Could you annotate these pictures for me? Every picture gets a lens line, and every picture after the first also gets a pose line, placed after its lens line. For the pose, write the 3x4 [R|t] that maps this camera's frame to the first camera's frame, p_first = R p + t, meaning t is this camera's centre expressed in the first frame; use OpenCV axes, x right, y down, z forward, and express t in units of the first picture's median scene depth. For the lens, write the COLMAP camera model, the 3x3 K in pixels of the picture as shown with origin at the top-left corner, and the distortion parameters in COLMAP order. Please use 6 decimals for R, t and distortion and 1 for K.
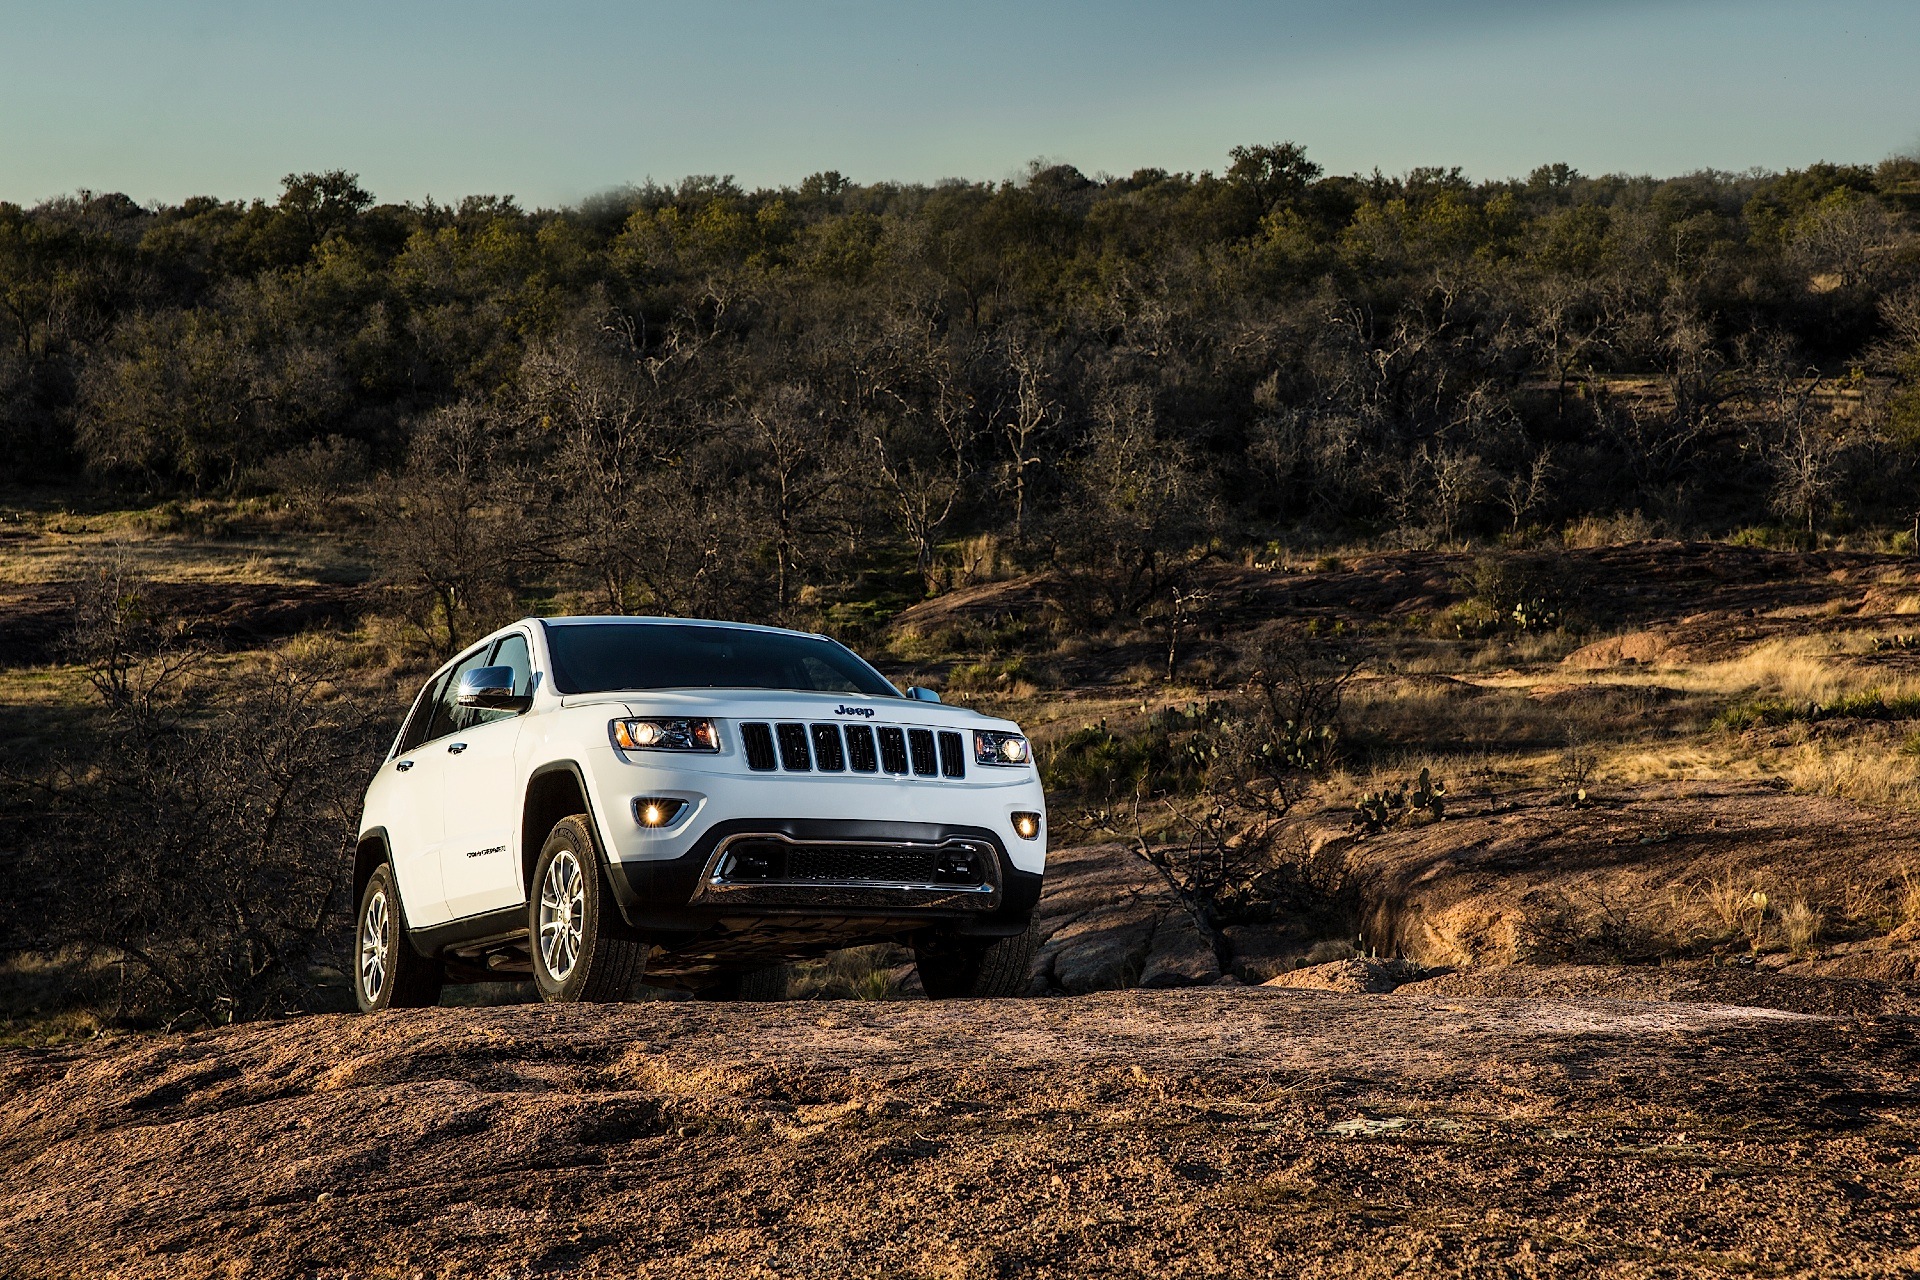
lens RADIAL K [[3608.8, 0, 942.8], [0, 3608.8, 639.8], [0, 0, 1]] dist [0.228674, 0.000000]
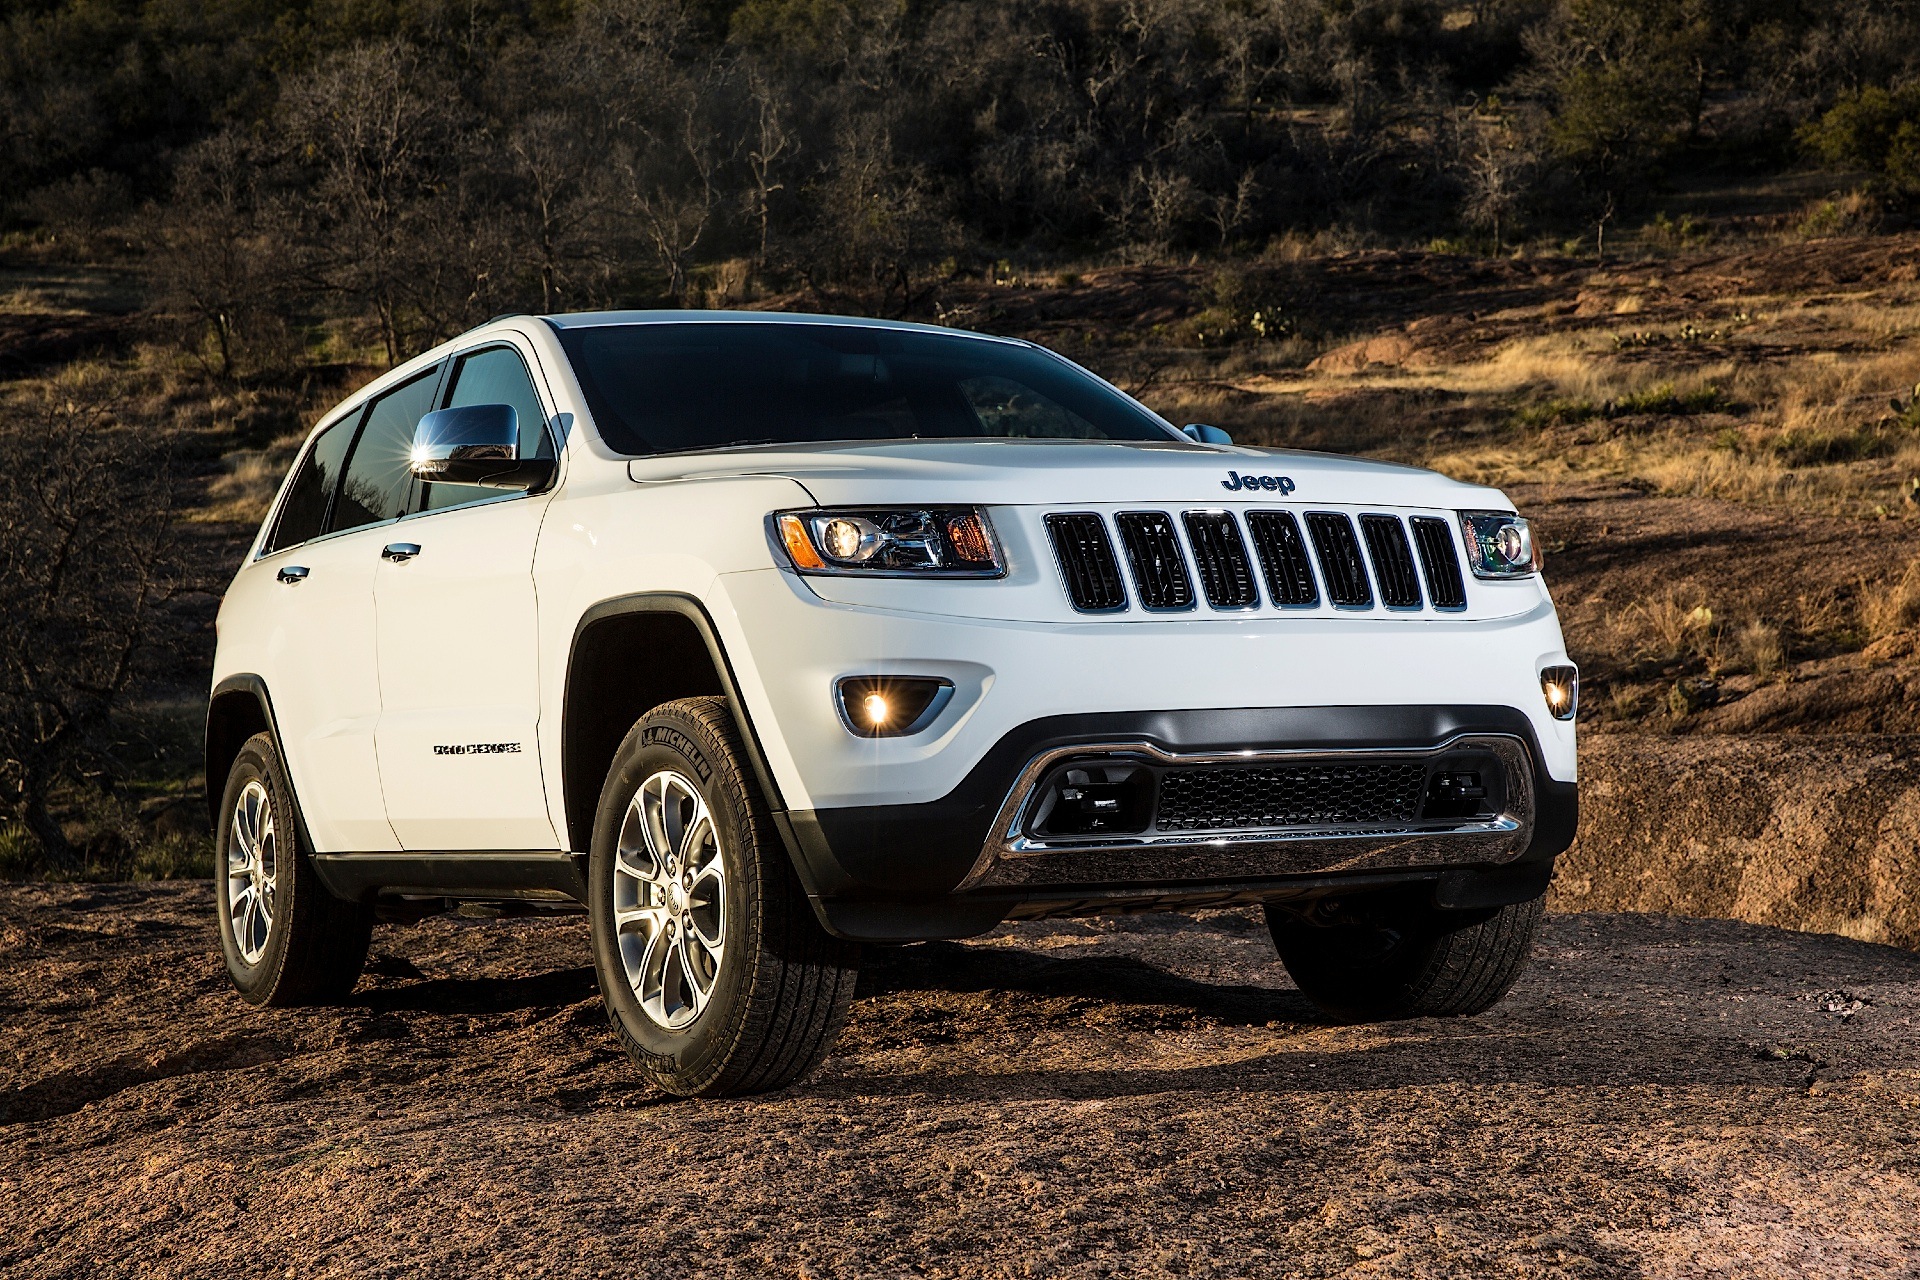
lens RADIAL K [[3135.8, 0, 953.9], [0, 3135.8, 642.5], [0, 0, 1]] dist [0.169416, 0.000000]
pose [[0.995290, -0.029059, 0.092480, -0.036904], [0.020581, 0.995607, 0.091342, 0.000464], [-0.094728, -0.089008, 0.991516, 0.198723]]
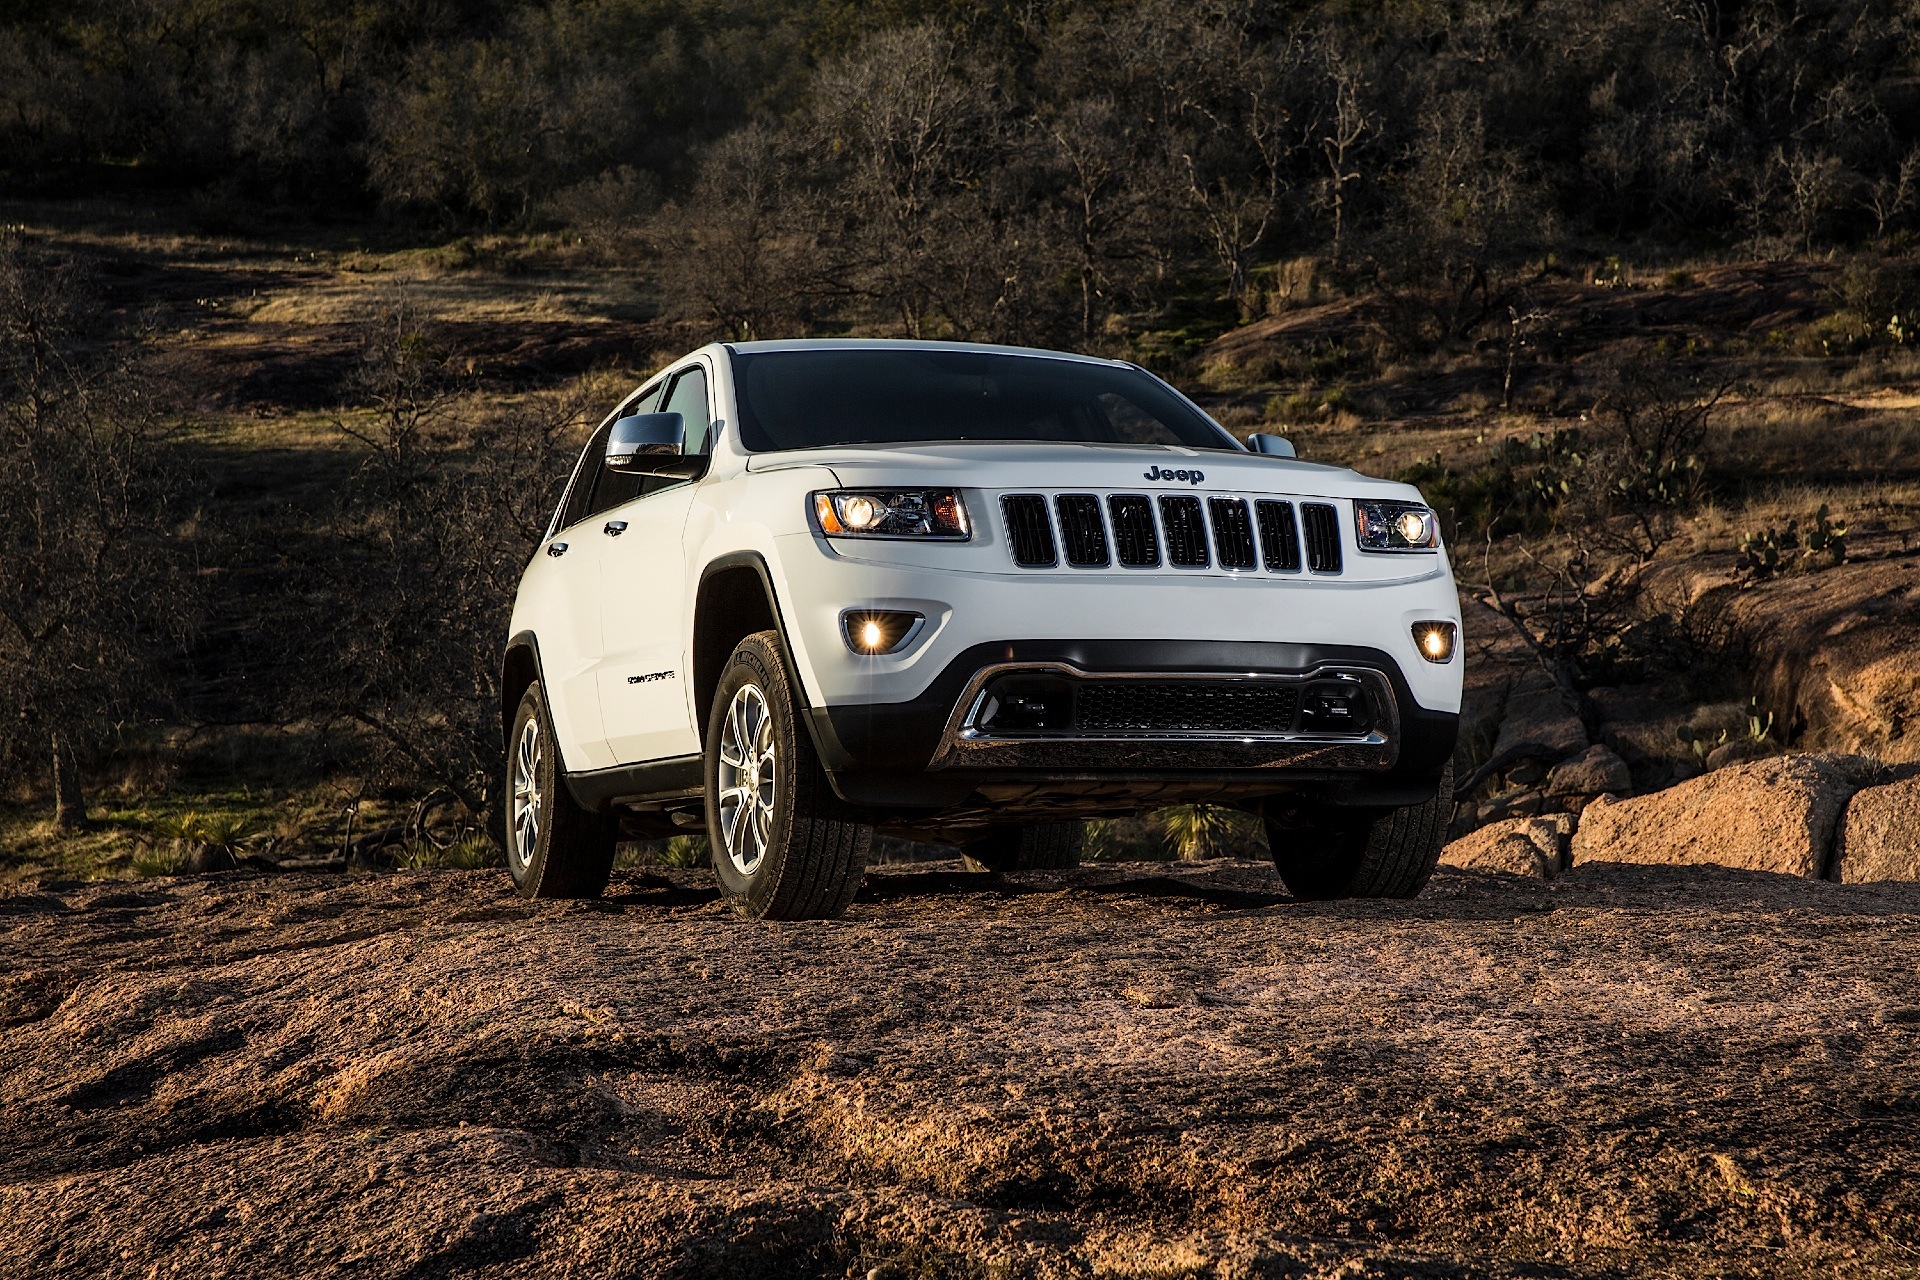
lens RADIAL K [[3608.8, 0, 935.9], [0, 3608.8, 634.1], [0, 0, 1]] dist [0.228674, 0.000000]
pose [[0.996107, -0.008628, -0.087733, -0.003493], [0.014949, 0.997318, 0.071645, 0.000265], [0.086880, -0.072678, 0.993564, 0.115936]]
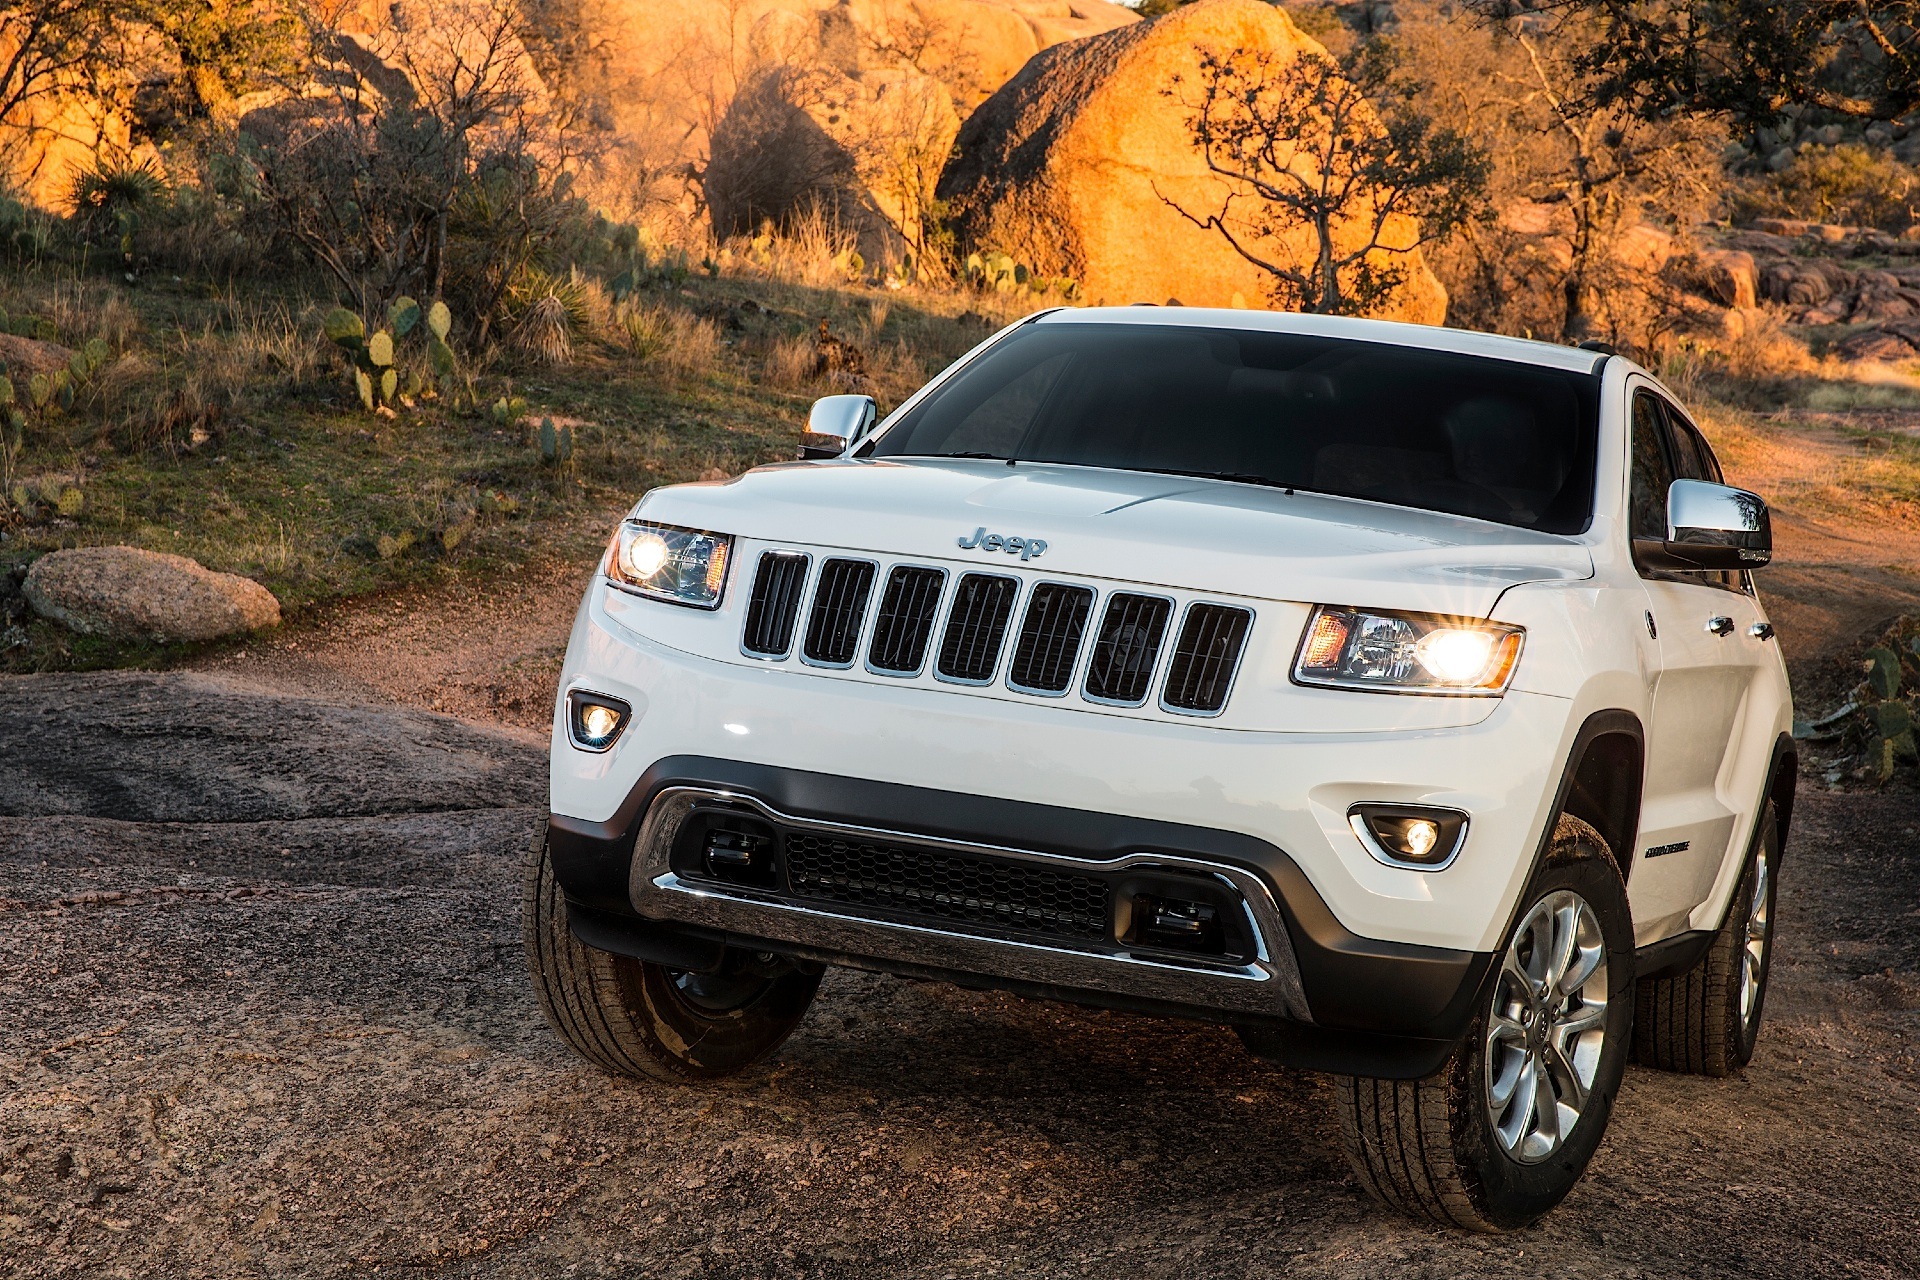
lens RADIAL K [[3608.8, 0, 947.0], [0, 3608.8, 632.4], [0, 0, 1]] dist [0.228674, 0.000000]
pose [[0.756128, 0.096568, -0.647260, 0.091973], [-0.038469, 0.993901, 0.103346, -0.005467], [0.653292, -0.053243, 0.755232, 0.225403]]
